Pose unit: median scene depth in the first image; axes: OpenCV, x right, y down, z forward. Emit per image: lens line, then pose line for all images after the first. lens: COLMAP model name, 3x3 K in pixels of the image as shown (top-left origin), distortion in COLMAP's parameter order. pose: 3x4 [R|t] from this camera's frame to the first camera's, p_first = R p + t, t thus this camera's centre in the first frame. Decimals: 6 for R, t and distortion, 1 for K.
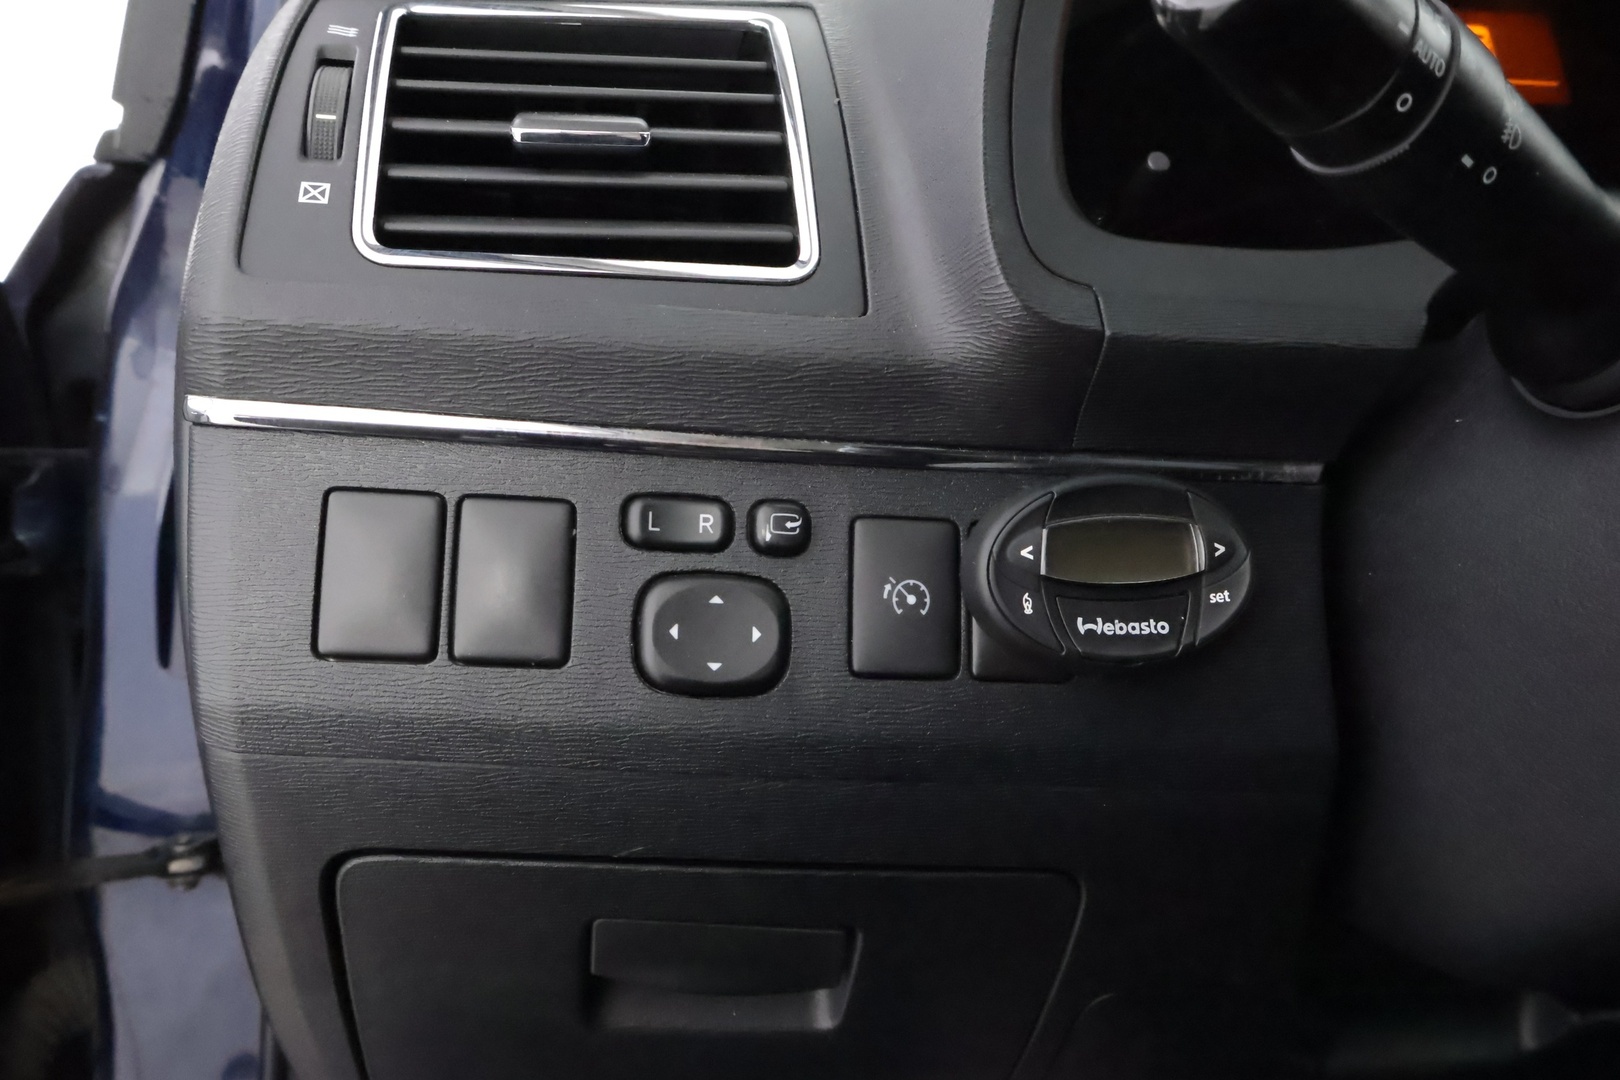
lens RADIAL K [[1382.0, 0, 818.6], [0, 1382.0, 537.6], [0, 0, 1]] dist [0.010566, -0.019977]
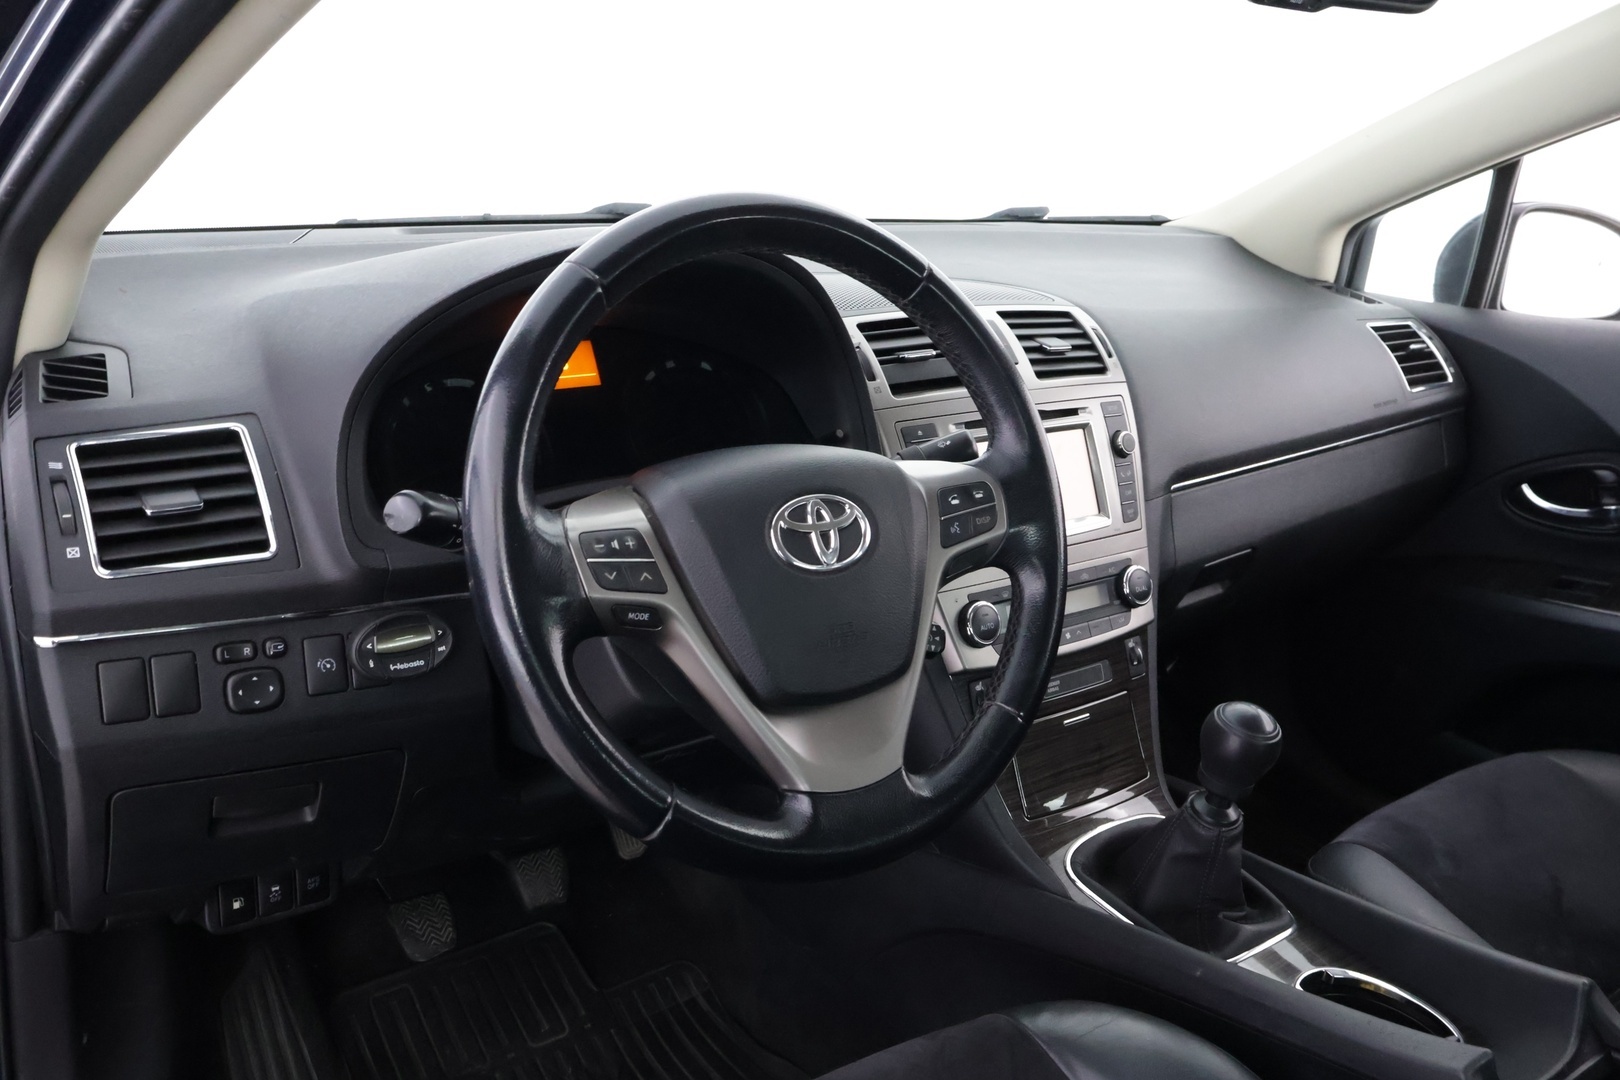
lens RADIAL K [[1382.0, 0, 790.6], [0, 1382.0, 539.3], [0, 0, 1]] dist [0.010566, -0.019977]
pose [[0.915073, -0.114272, 0.386760, -0.129493], [0.054297, 0.985194, 0.162617, -0.609487], [-0.399617, -0.127807, 0.907729, -1.864533]]
